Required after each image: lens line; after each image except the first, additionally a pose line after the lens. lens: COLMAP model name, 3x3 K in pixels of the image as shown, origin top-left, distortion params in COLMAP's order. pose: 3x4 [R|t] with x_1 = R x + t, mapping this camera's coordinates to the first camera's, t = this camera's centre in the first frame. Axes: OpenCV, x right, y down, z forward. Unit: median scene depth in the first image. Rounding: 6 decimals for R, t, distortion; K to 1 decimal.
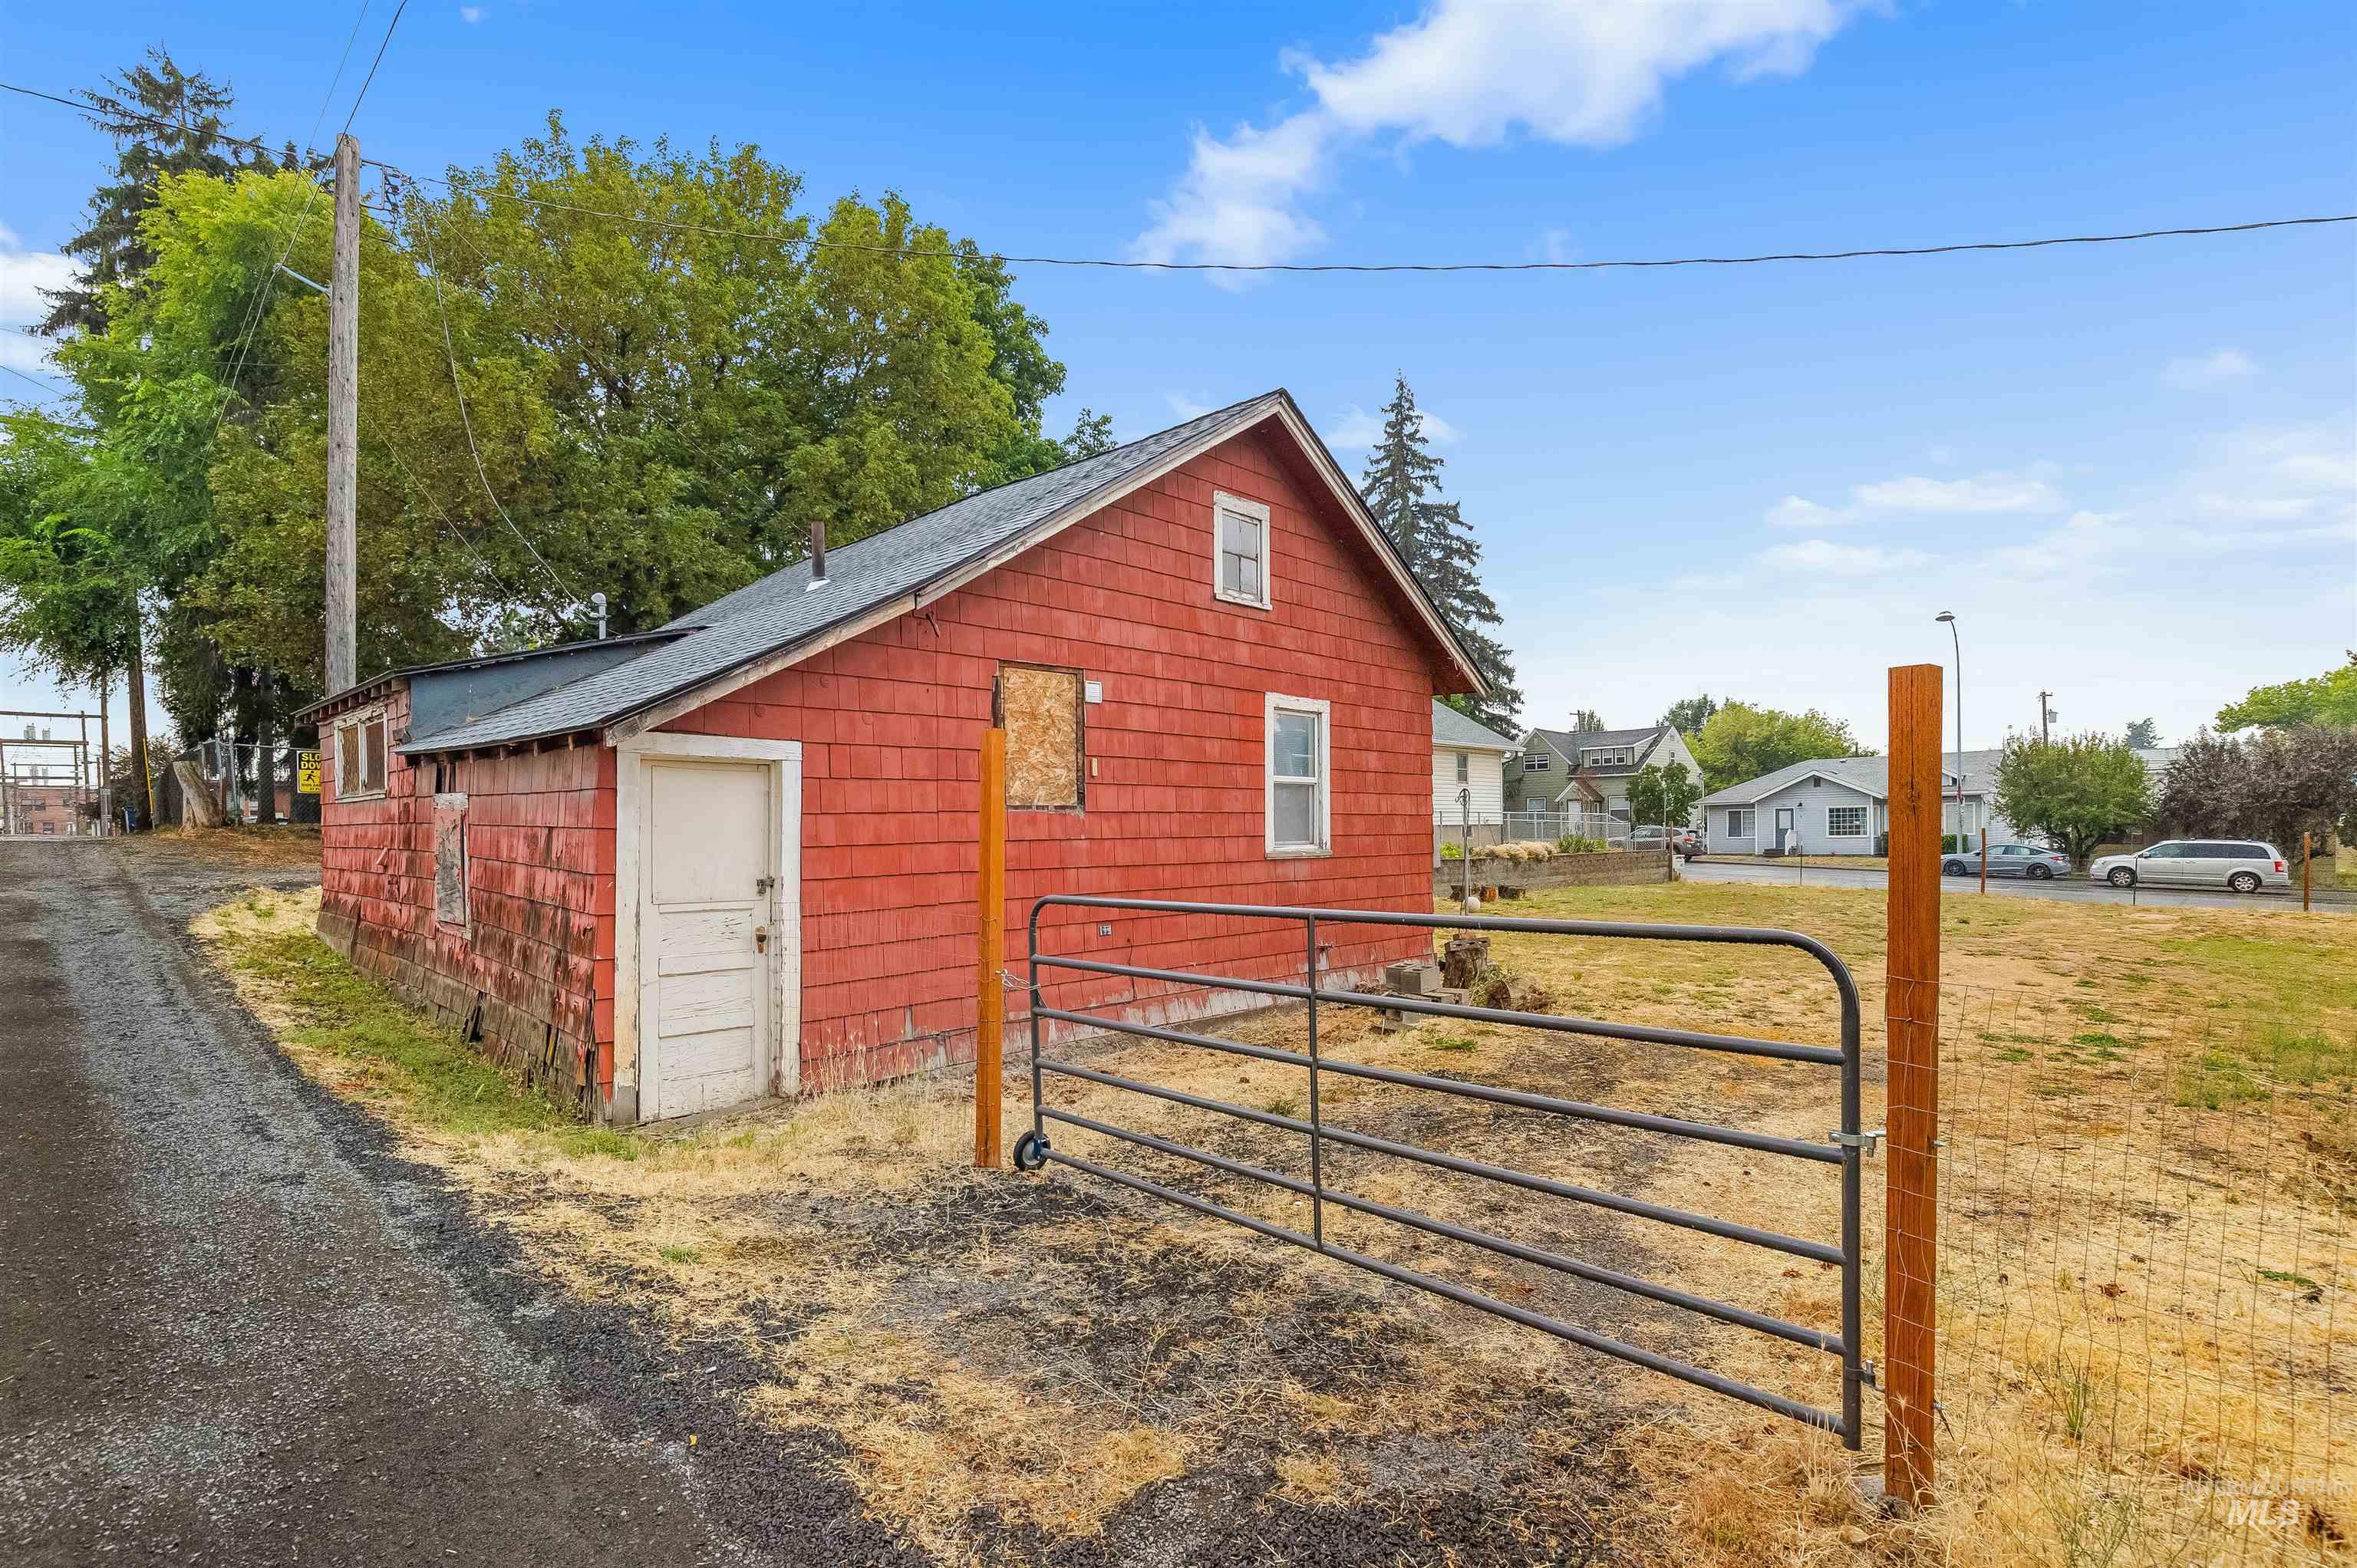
lens RADIAL K [[1101.7, 0, 1179.7], [0, 1101.7, 828.1], [0, 0, 1]] dist [0.000119, 0.000966]
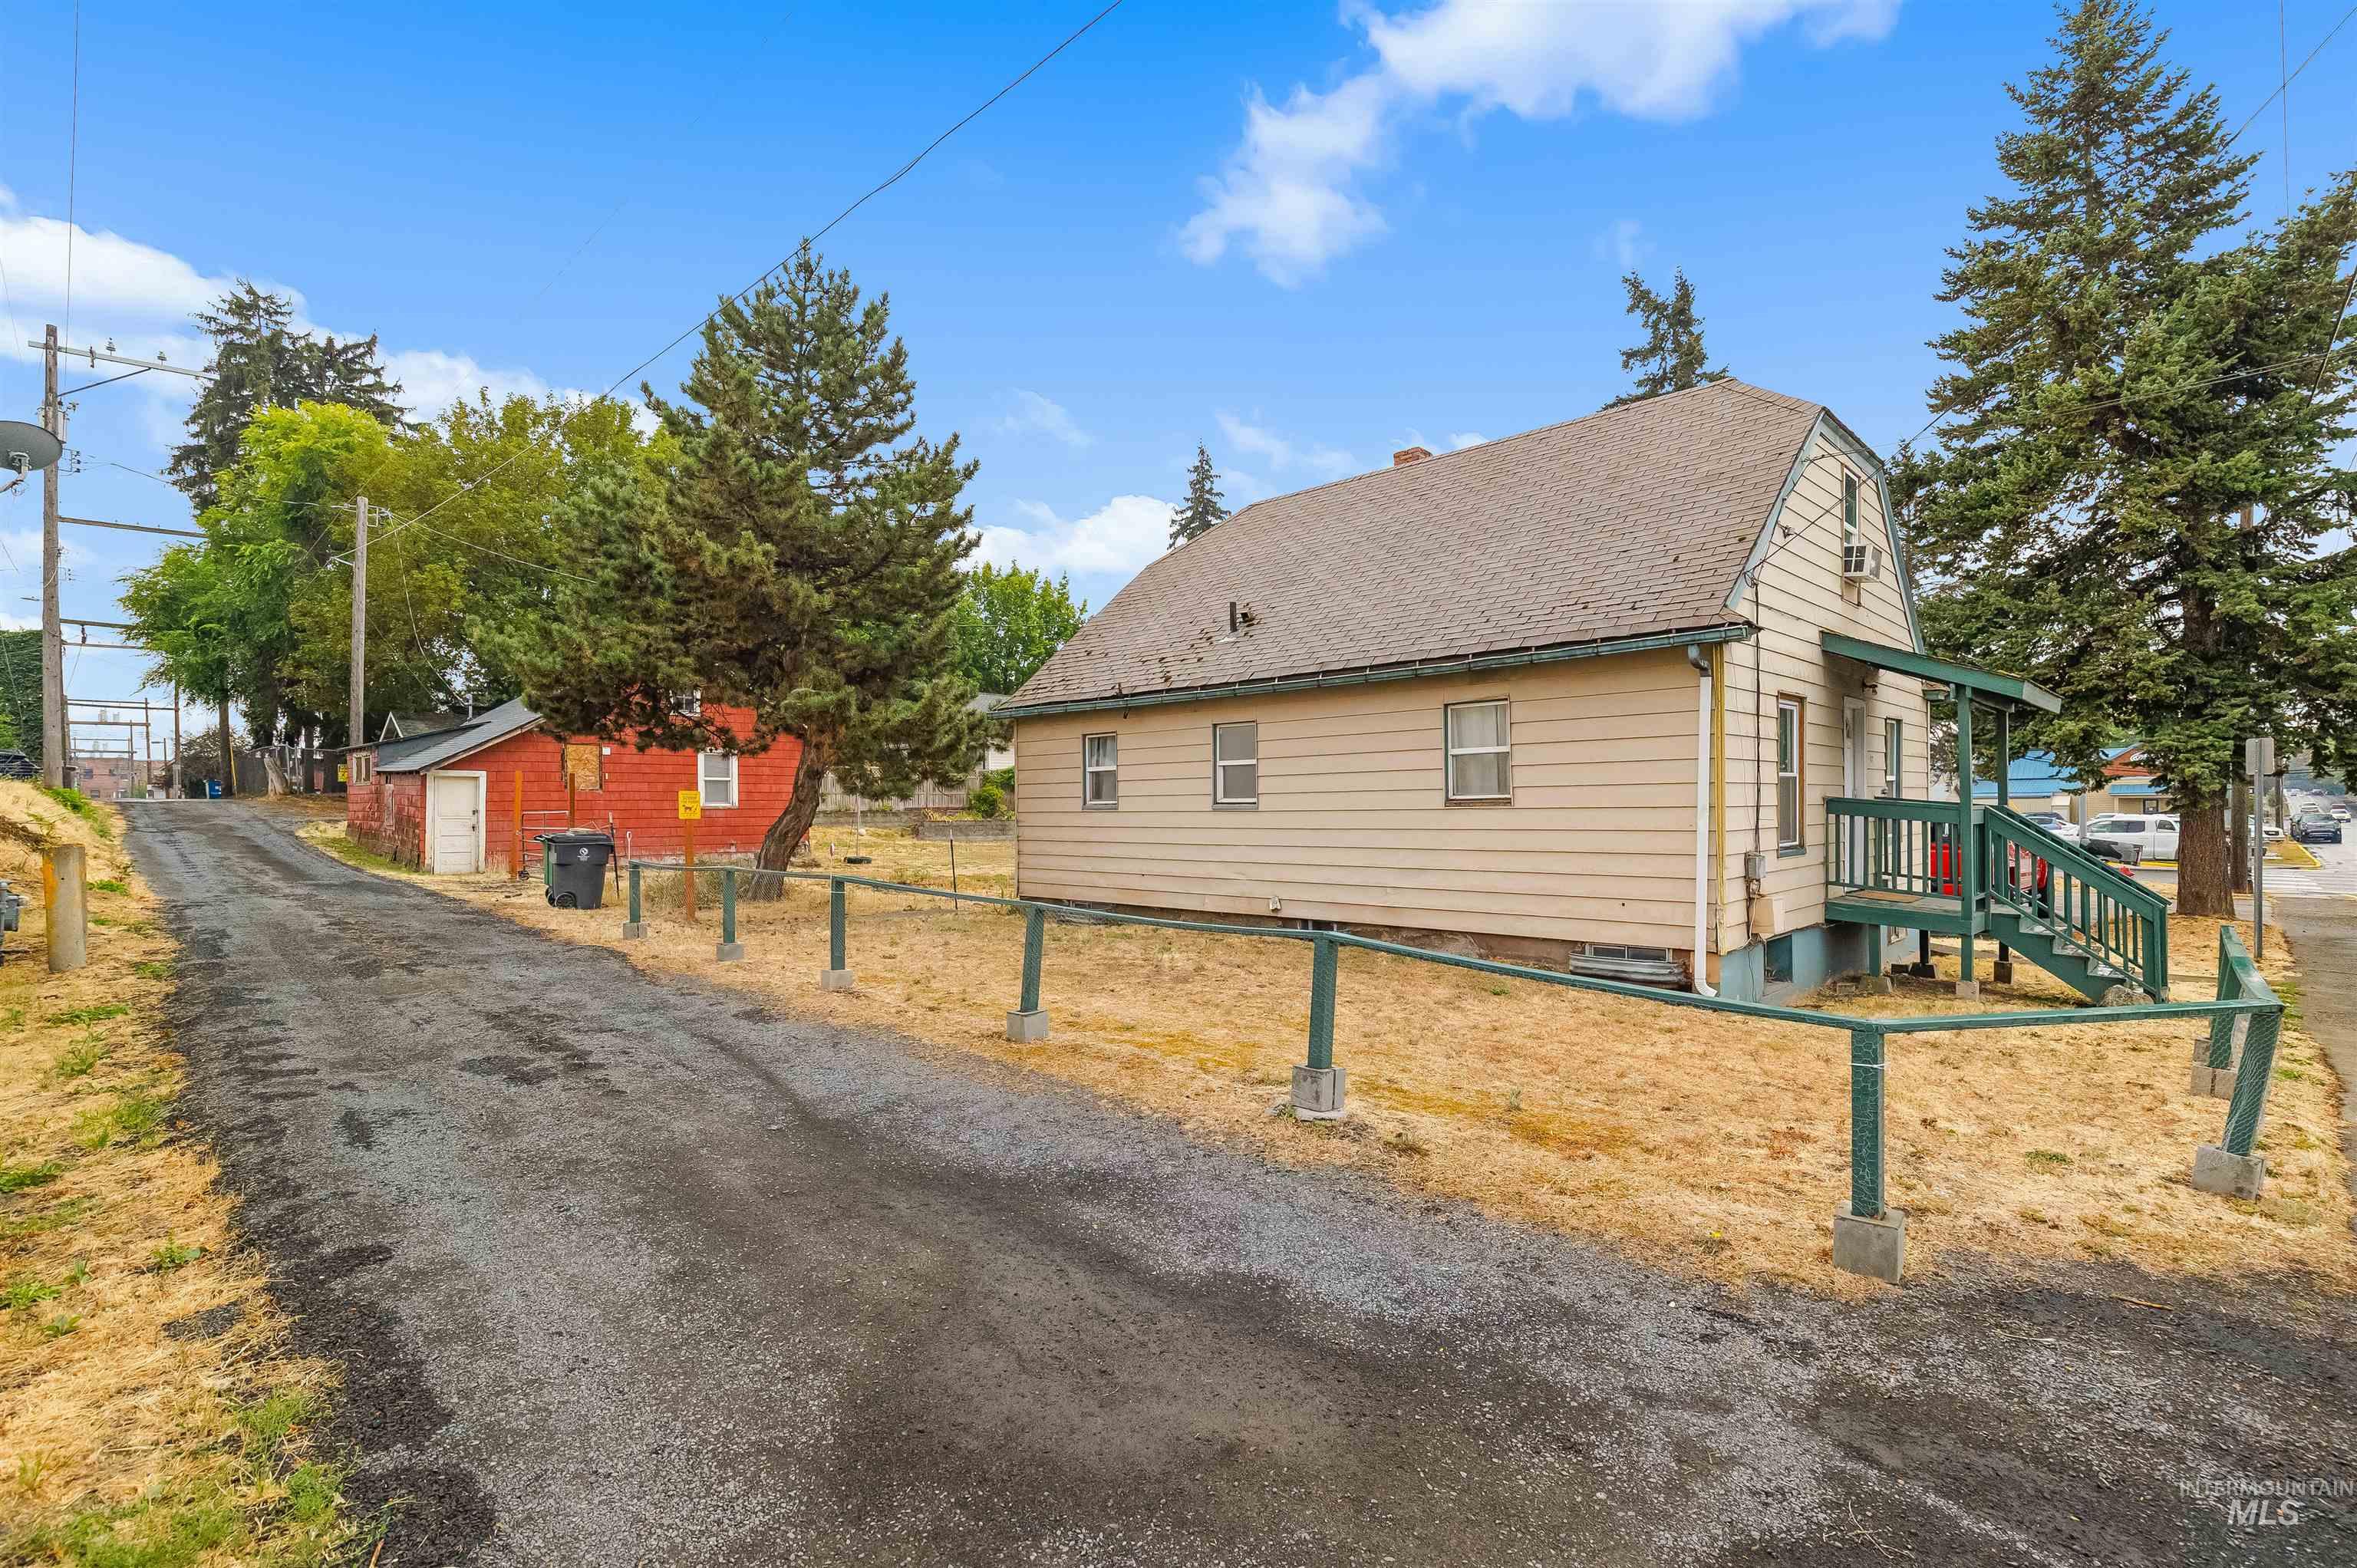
lens RADIAL K [[1081.8, 0, 1189.1], [0, 1081.8, 790.6], [0, 0, 1]] dist [0.000647, 0.001314]
pose [[0.999983, 0.005669, 0.001616, 0.581314], [-0.005653, 0.999939, -0.009523, 0.001067], [-0.001670, 0.009514, 0.999953, -0.753235]]
